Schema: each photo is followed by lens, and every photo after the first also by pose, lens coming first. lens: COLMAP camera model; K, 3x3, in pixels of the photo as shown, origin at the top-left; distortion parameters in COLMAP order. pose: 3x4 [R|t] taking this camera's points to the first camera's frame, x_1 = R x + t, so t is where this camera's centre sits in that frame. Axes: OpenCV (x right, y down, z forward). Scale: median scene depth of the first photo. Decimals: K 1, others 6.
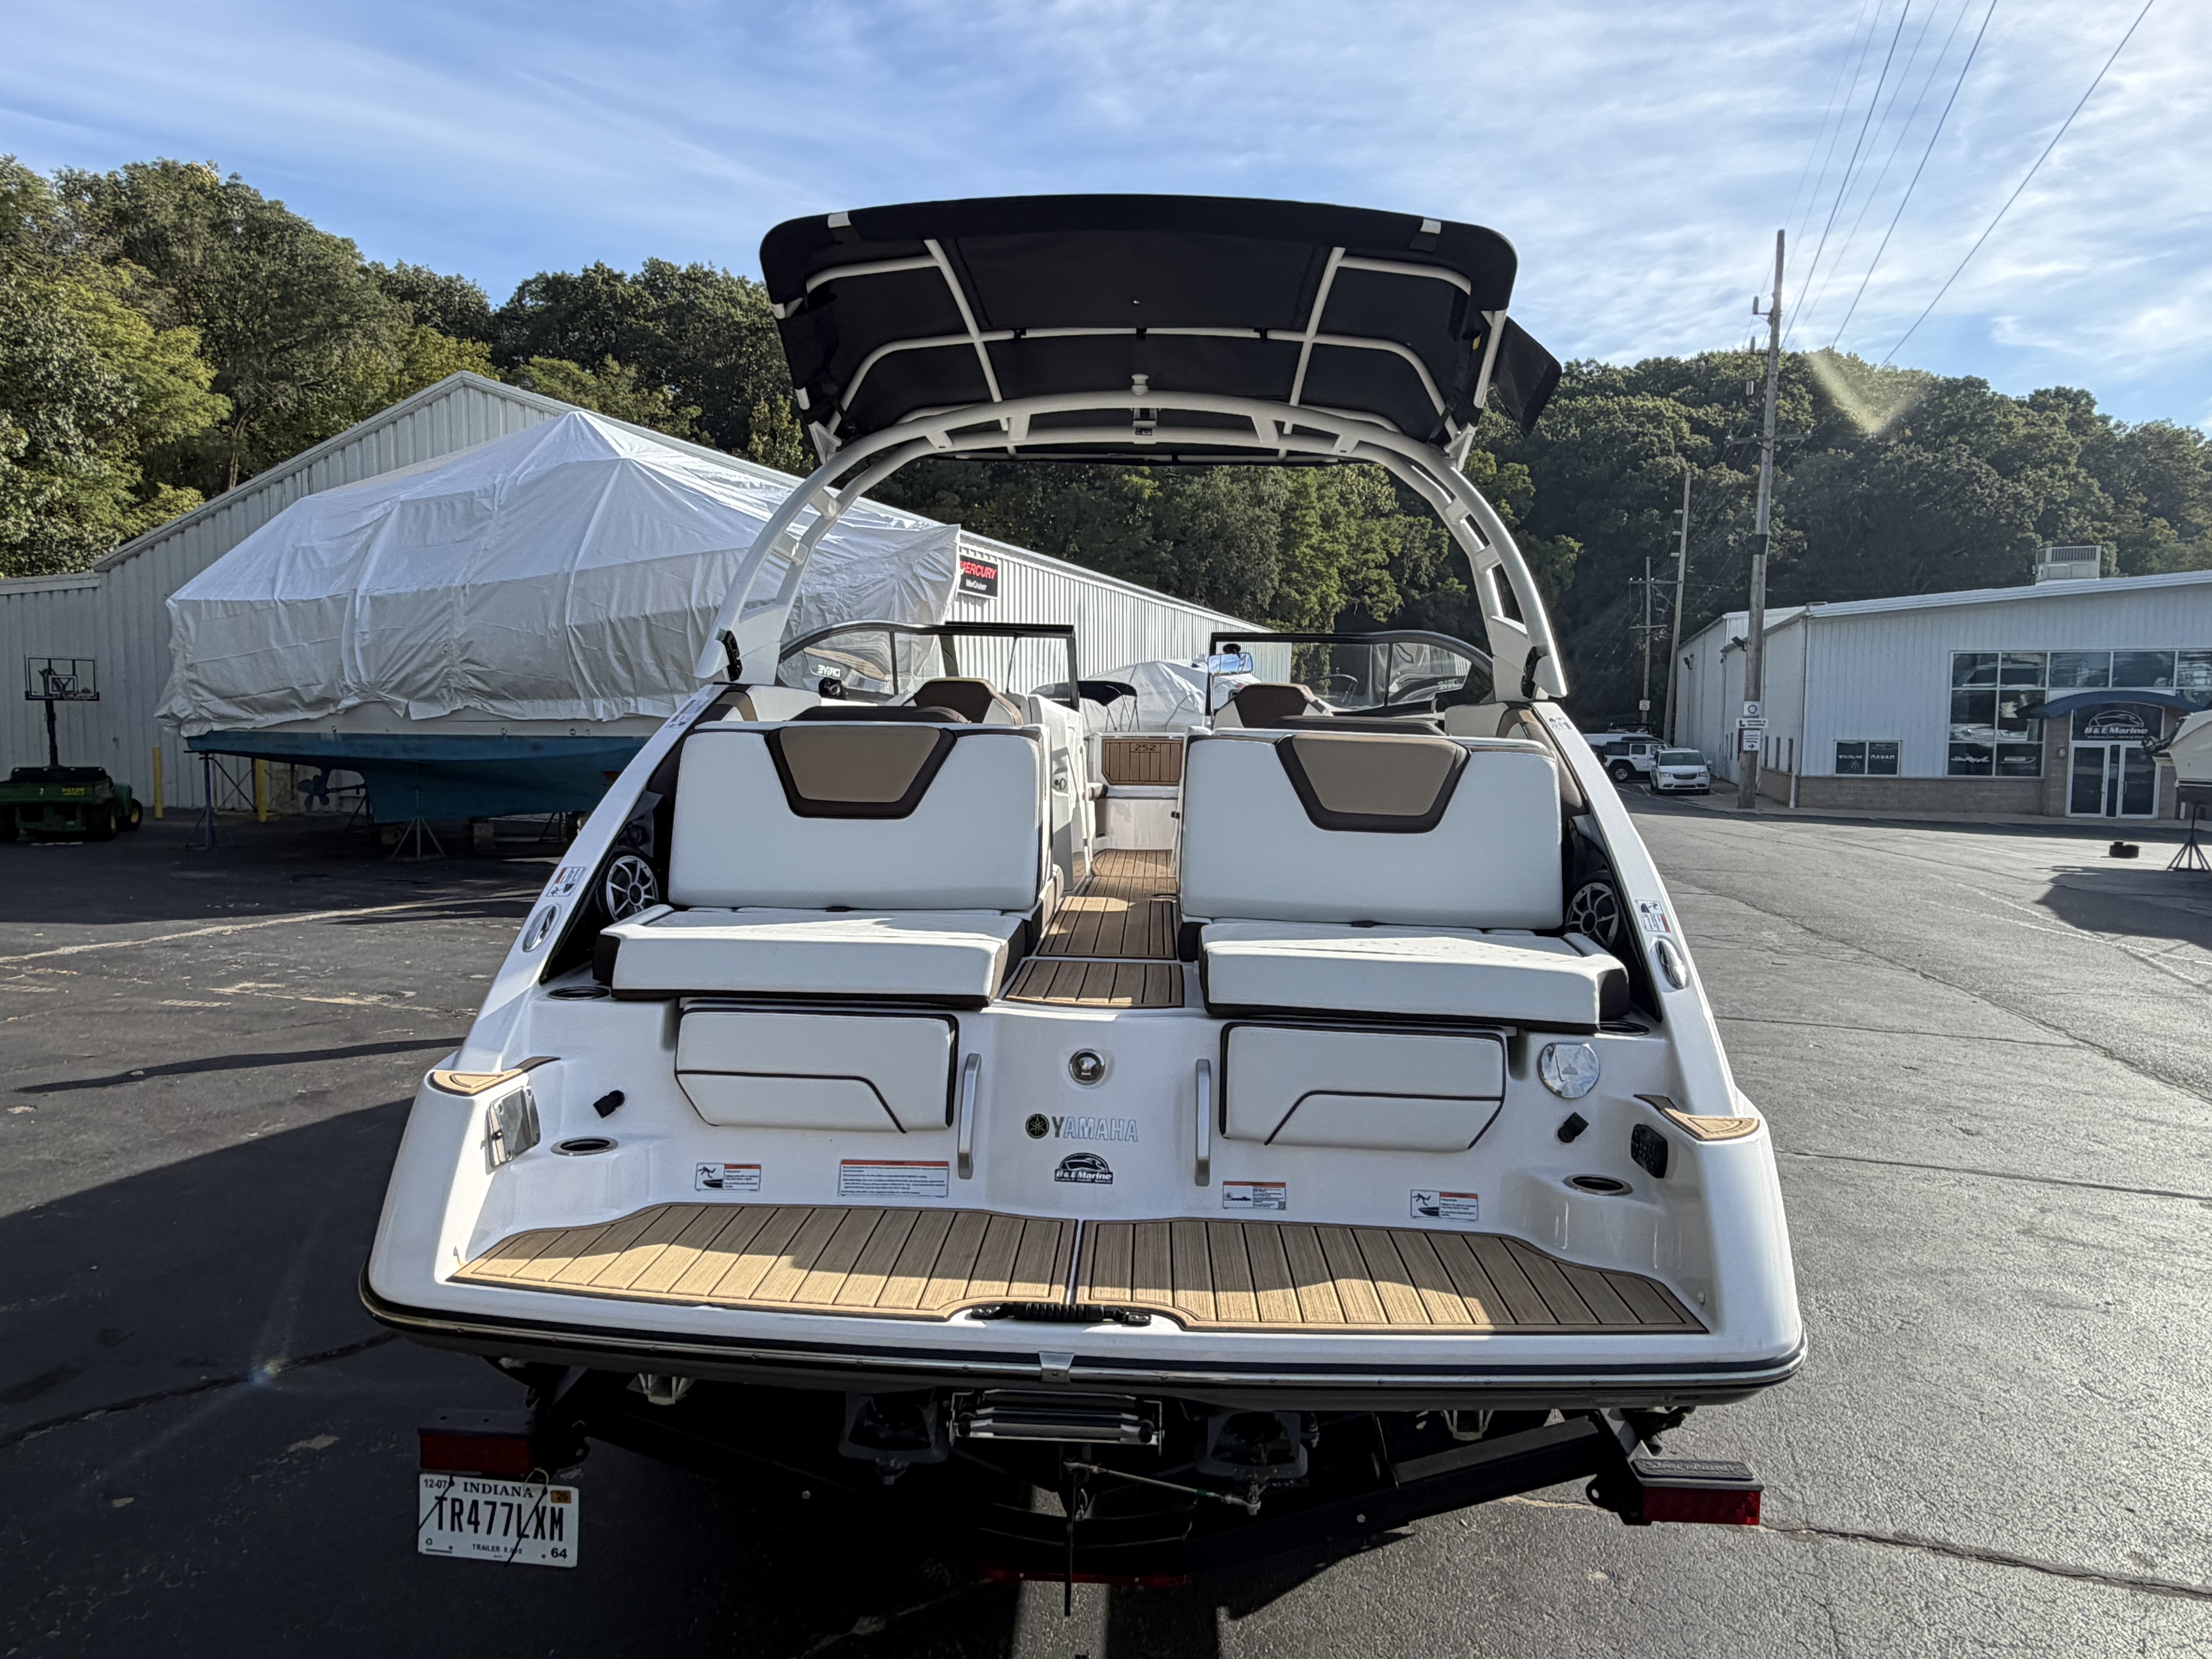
lens RADIAL K [[1404.1, 0, 1103.9], [0, 1404.1, 824.3], [0, 0, 1]] dist [-0.003600, 0.003849]
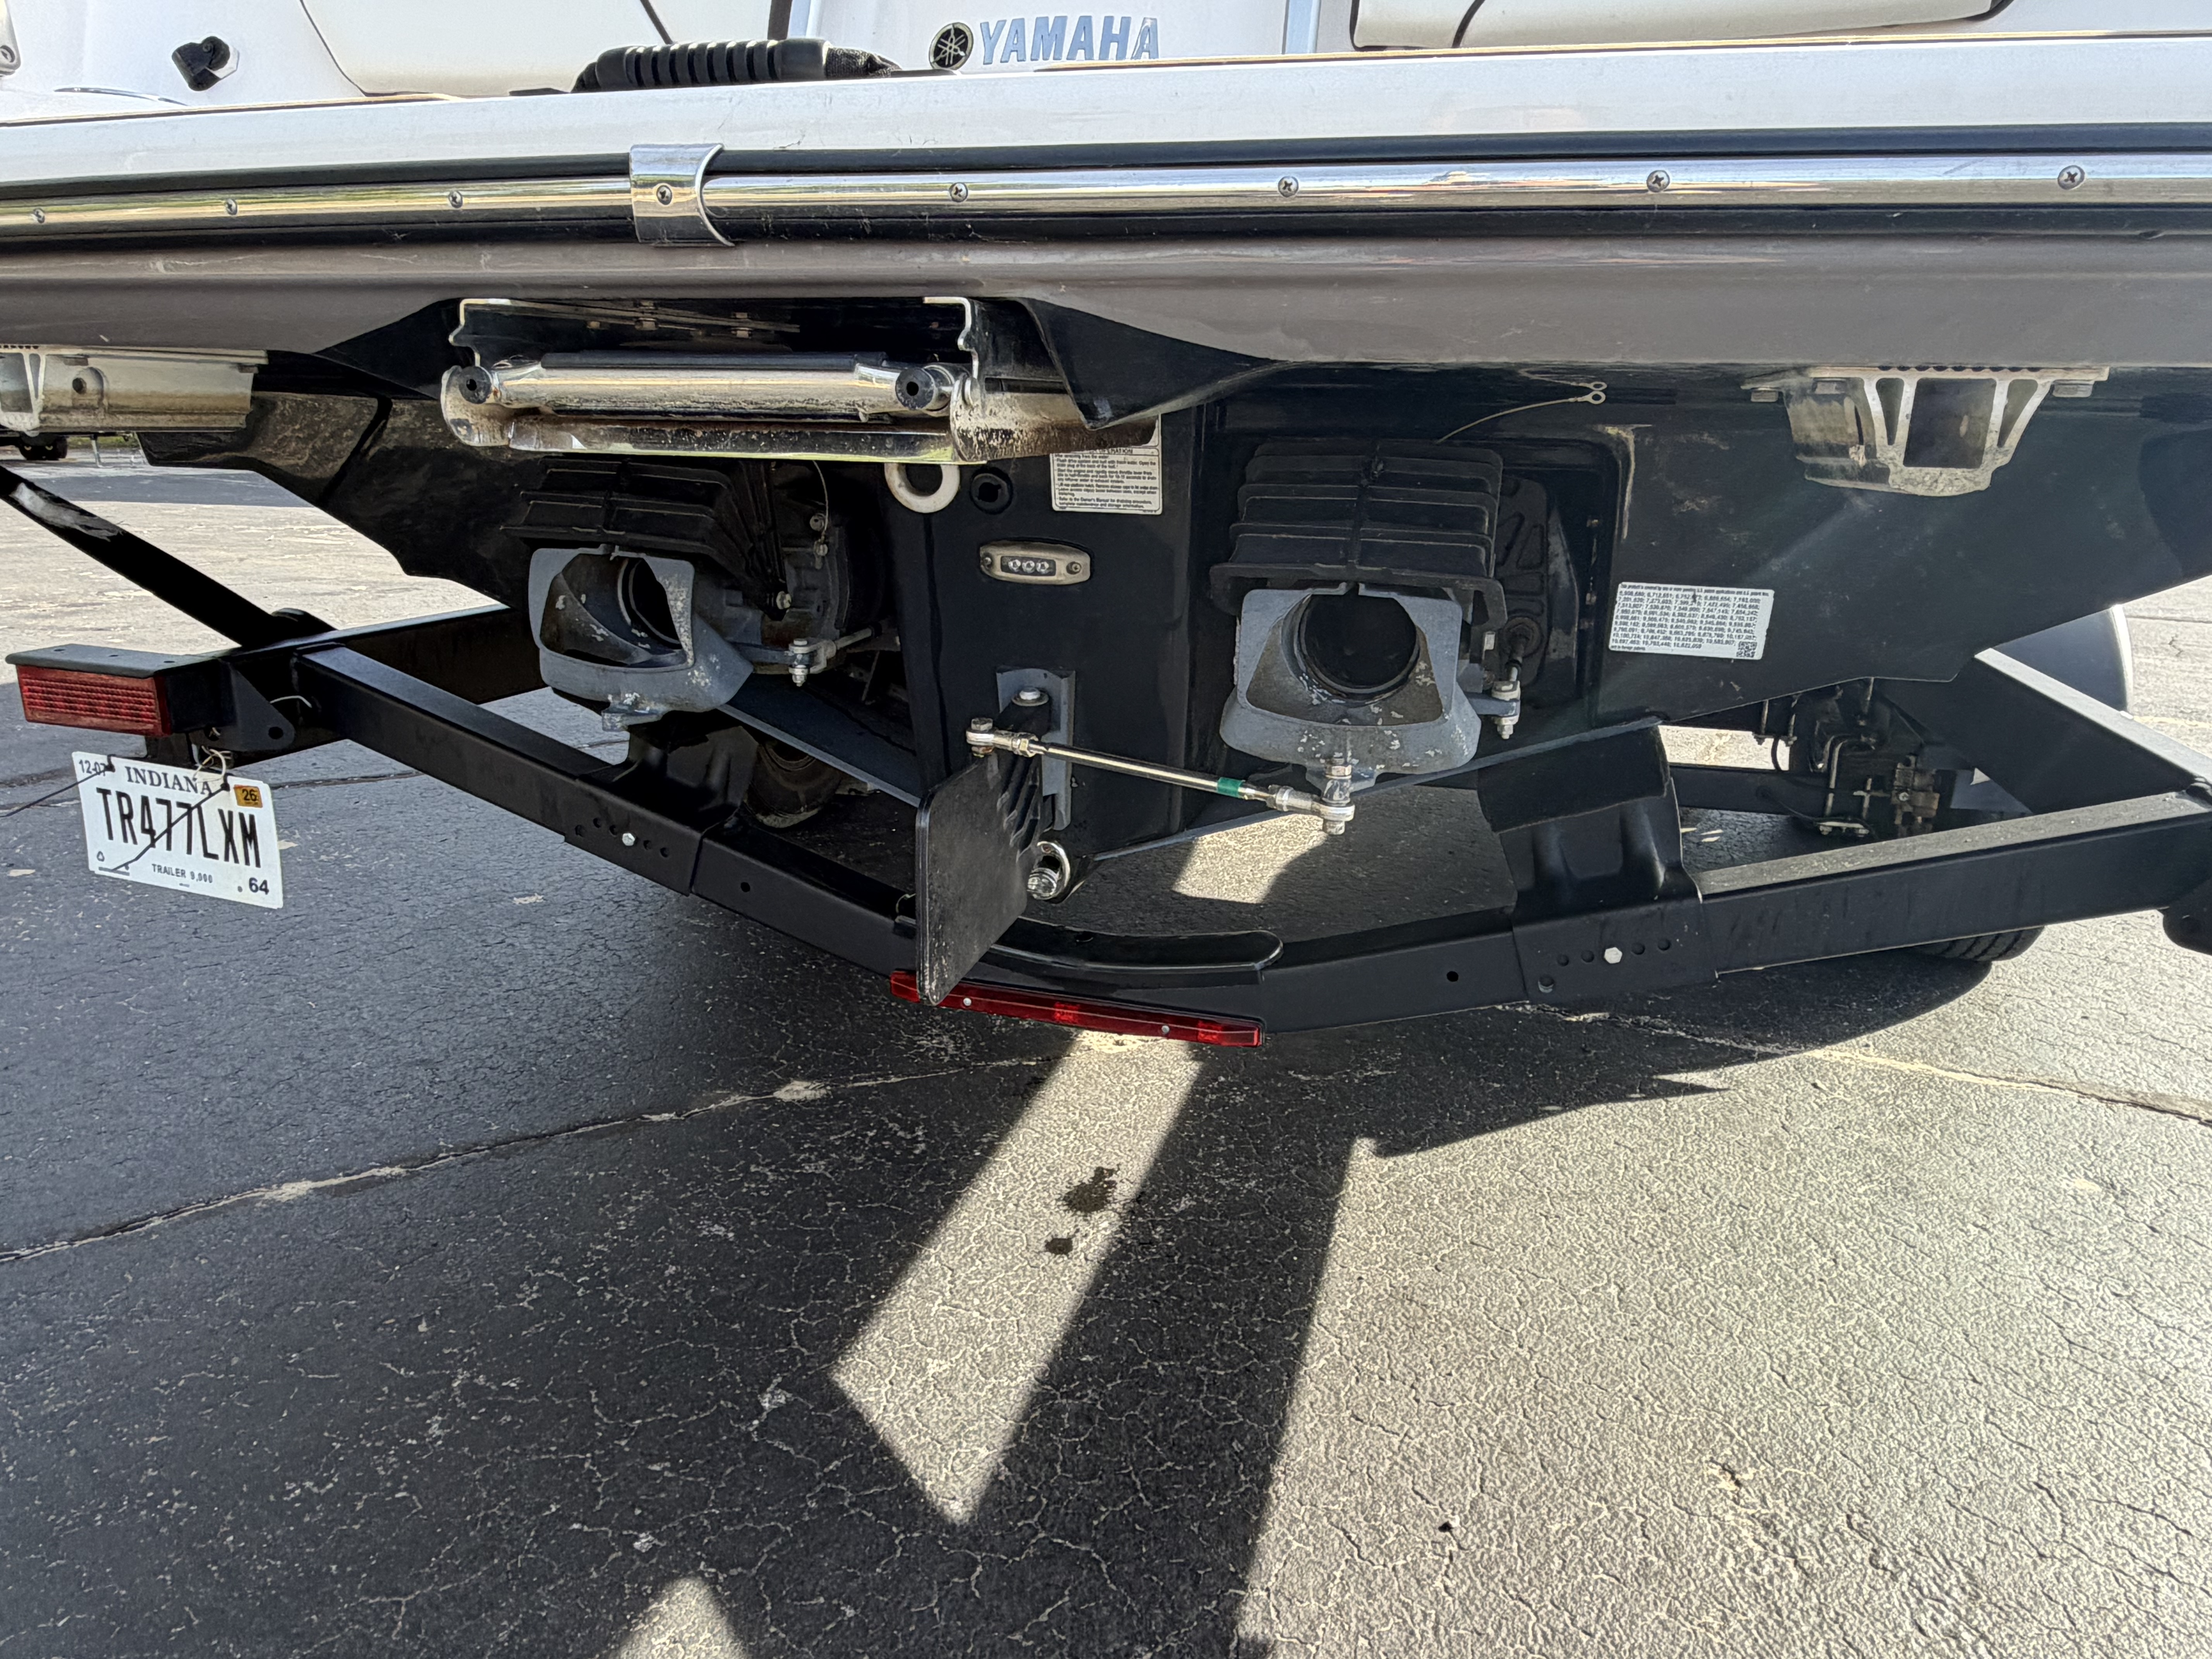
lens RADIAL K [[1404.1, 0, 1110.3], [0, 1404.1, 819.7], [0, 0, 1]] dist [-0.003600, 0.003849]
pose [[0.969854, 0.072879, -0.232535, 0.123528], [-0.023280, 0.977577, 0.209287, 0.349265], [0.242574, -0.197565, 0.949803, 0.501287]]
